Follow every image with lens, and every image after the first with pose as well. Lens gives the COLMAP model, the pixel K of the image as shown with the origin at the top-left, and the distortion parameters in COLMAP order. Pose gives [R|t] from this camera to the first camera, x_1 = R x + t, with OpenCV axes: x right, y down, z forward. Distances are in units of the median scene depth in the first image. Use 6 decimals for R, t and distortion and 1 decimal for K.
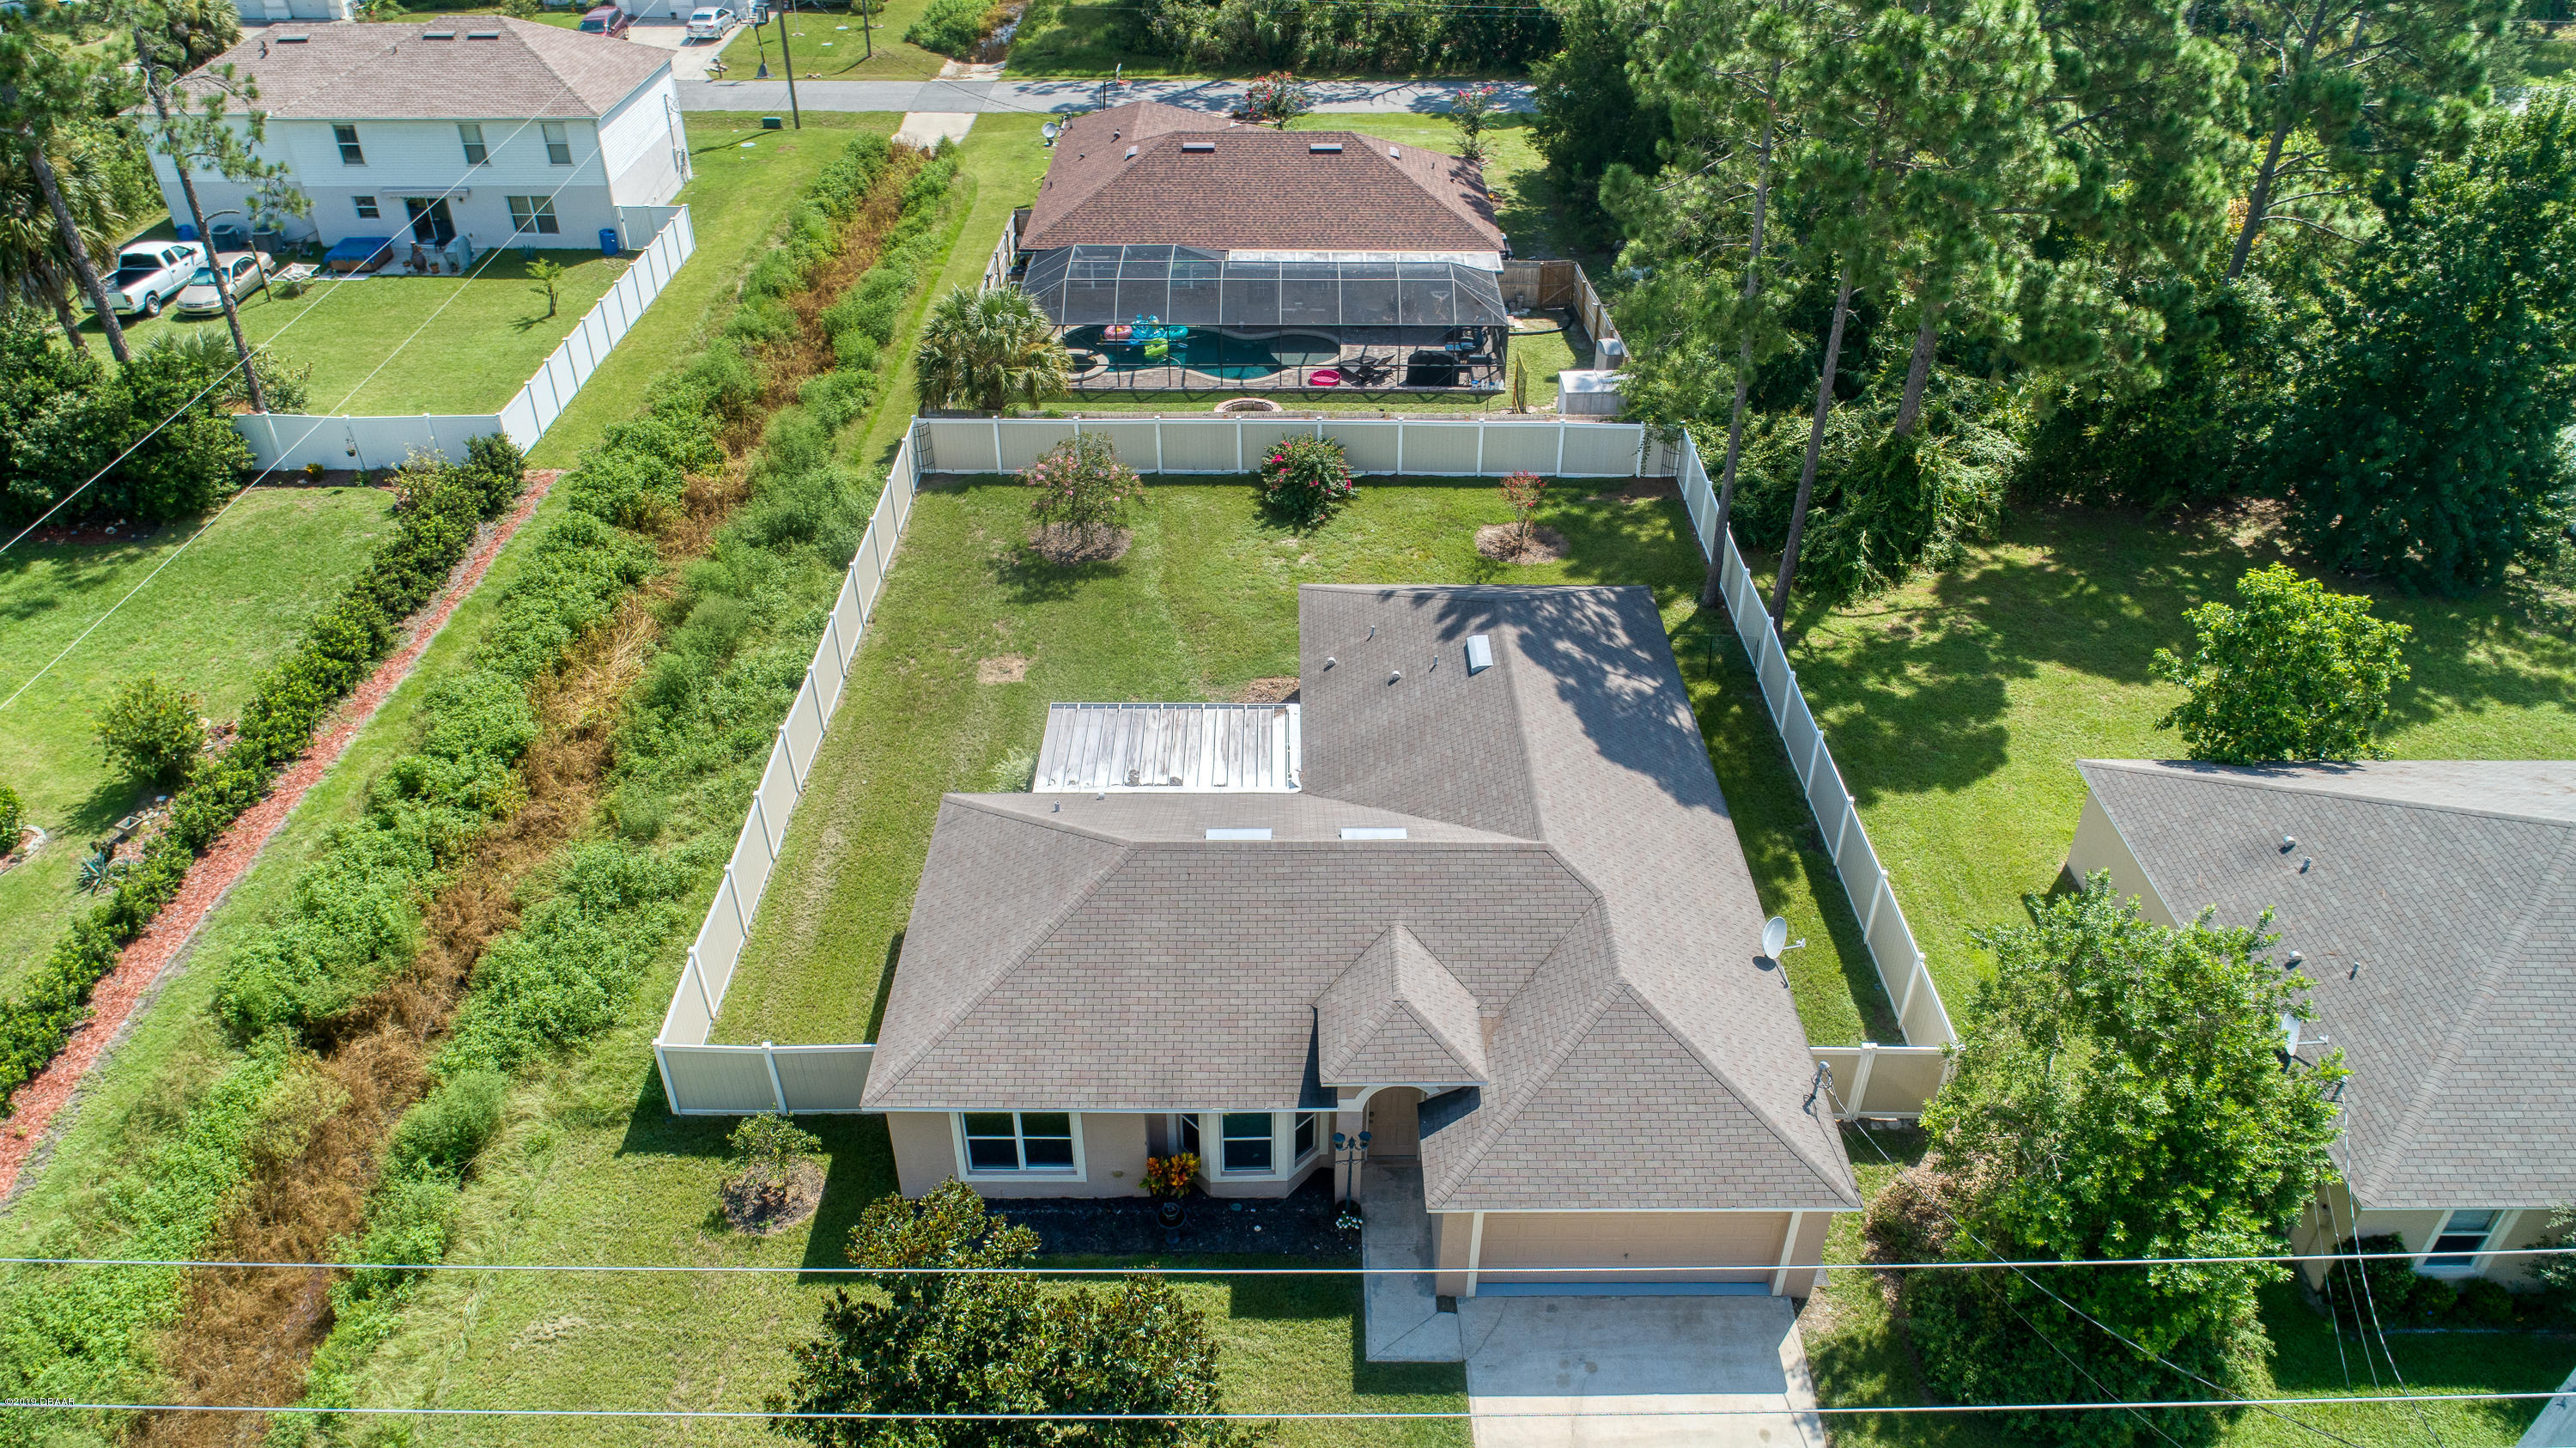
lens RADIAL K [[1722.1, 0, 1288.0], [0, 1722.1, 724.0], [0, 0, 1]] dist [-0.017768, 0.008131]
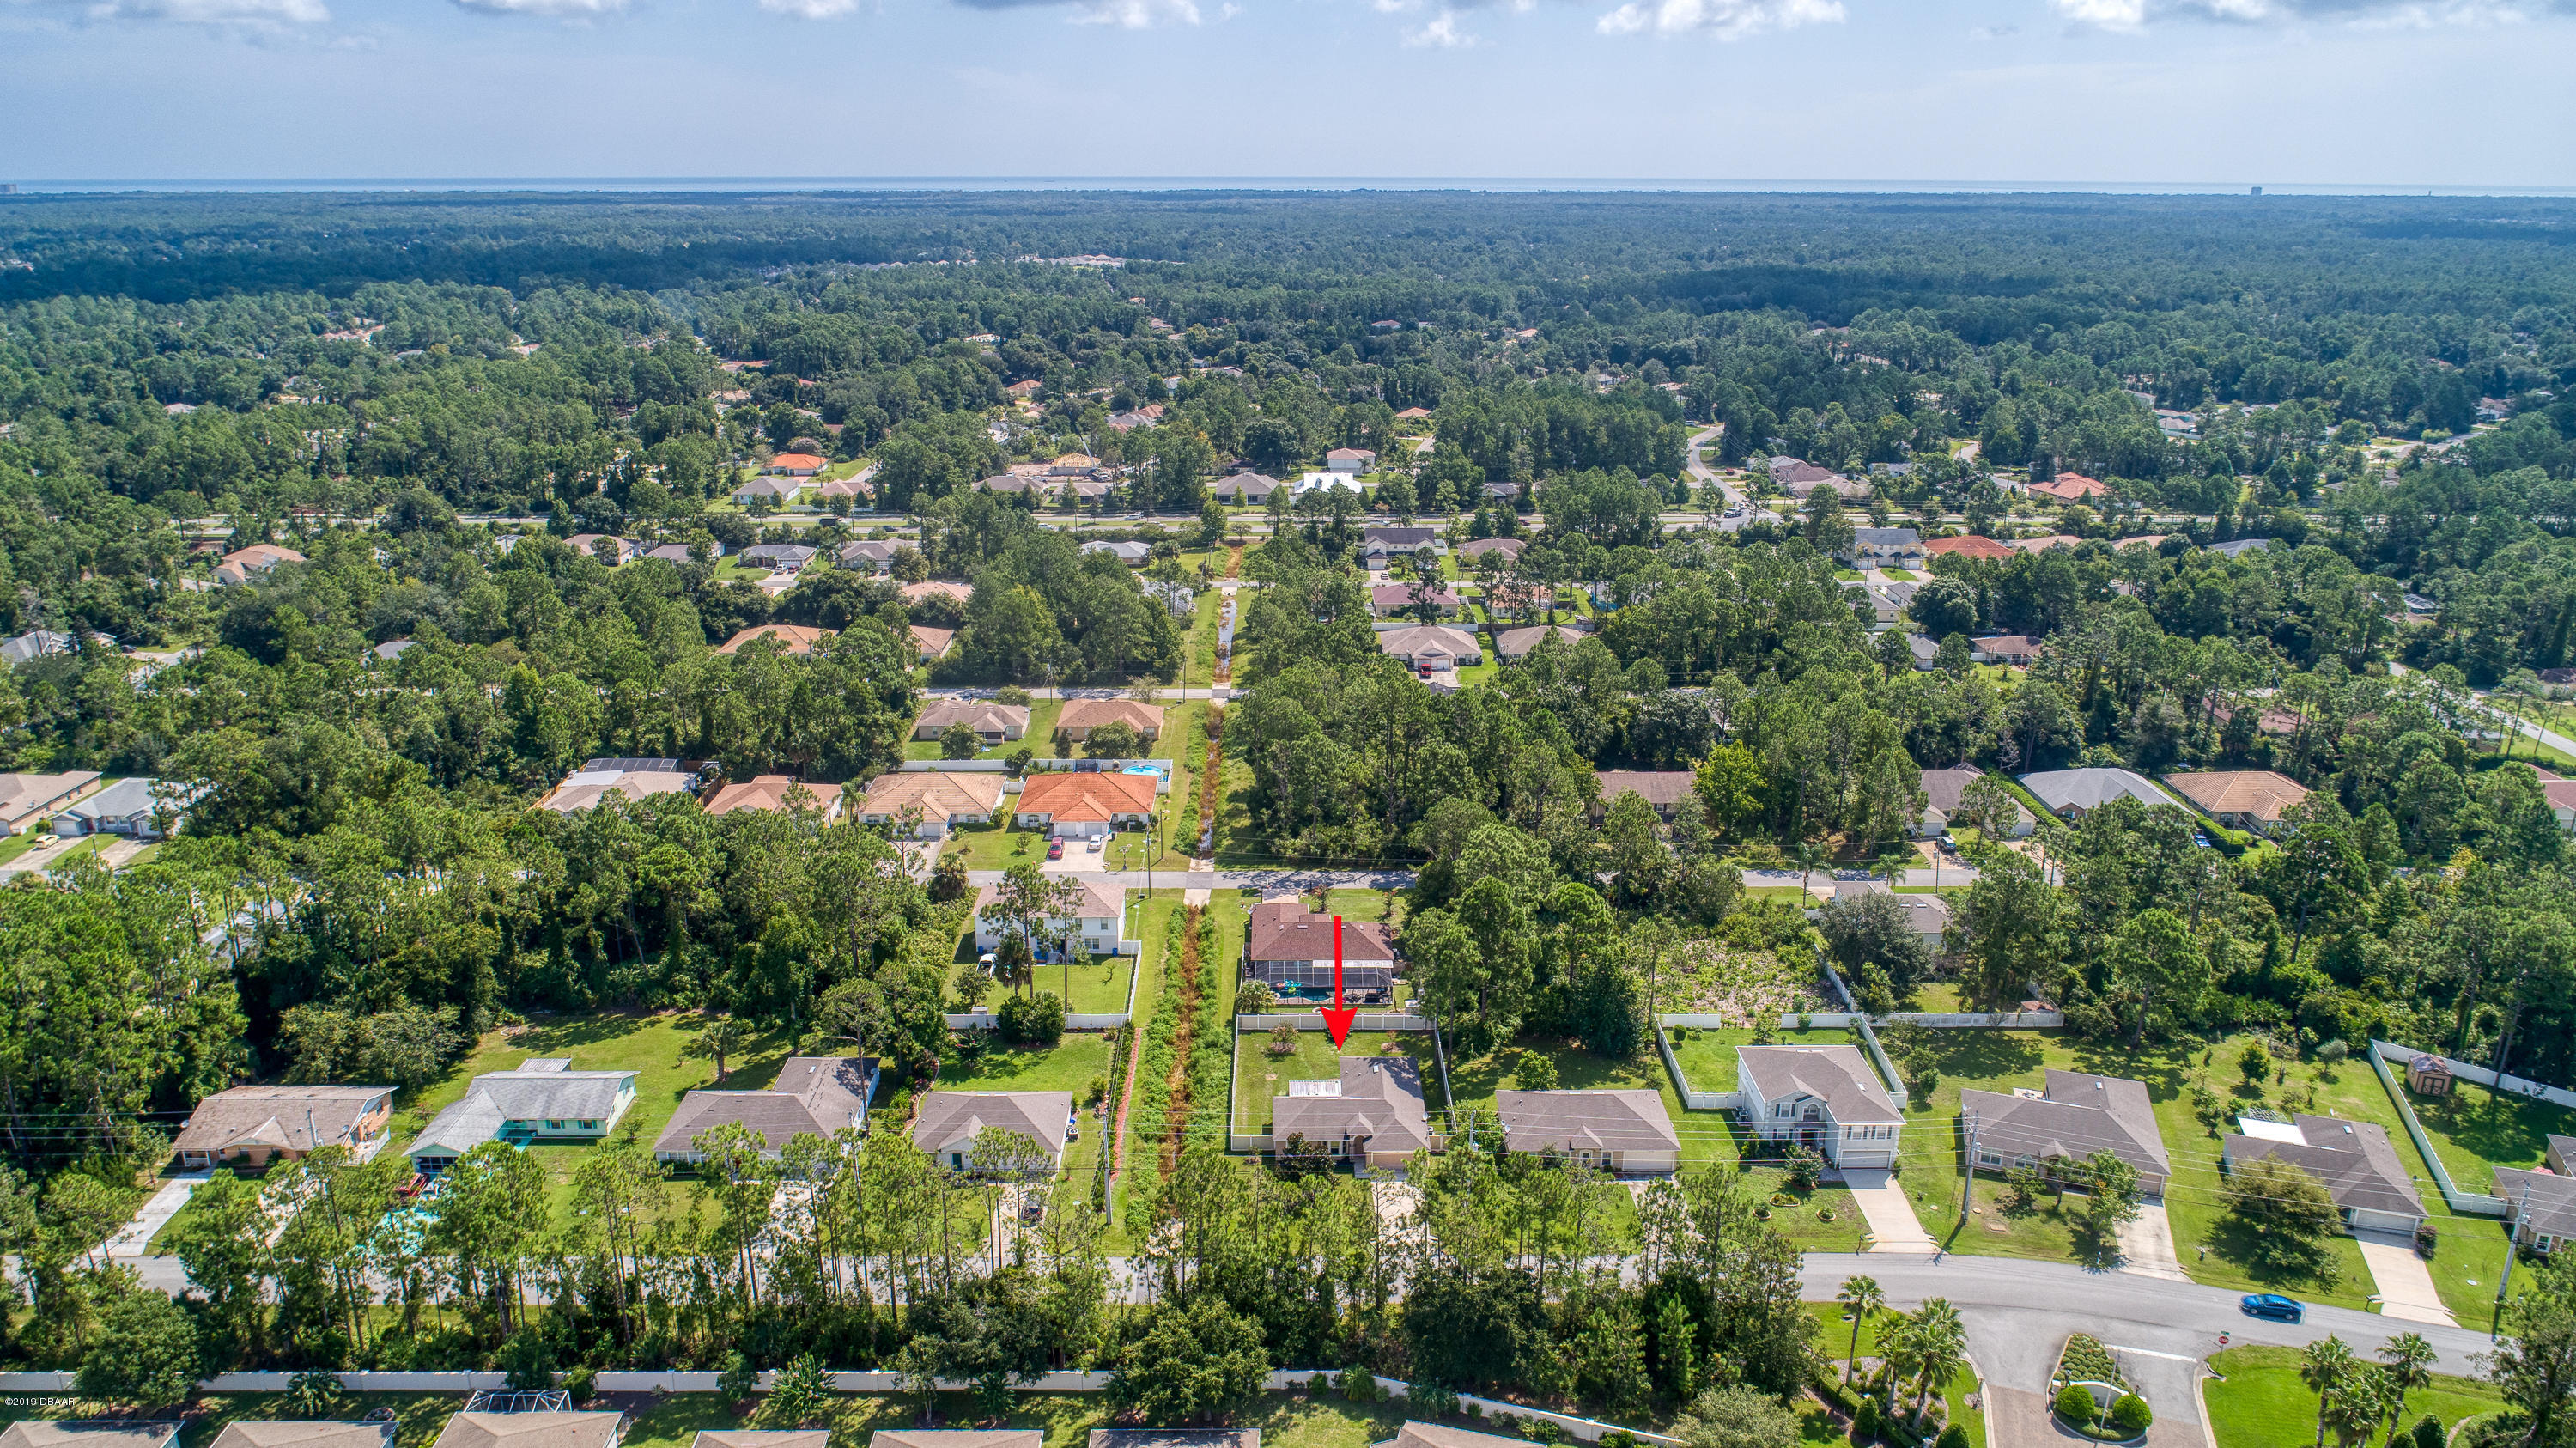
lens RADIAL K [[1722.1, 0, 1288.0], [0, 1722.1, 724.0], [0, 0, 1]] dist [-0.017768, 0.008131]
pose [[0.999989, -0.002161, 0.004177, -0.119430], [0.003269, 0.957910, -0.287051, 0.314076], [-0.003381, 0.287062, 0.957906, -2.964187]]
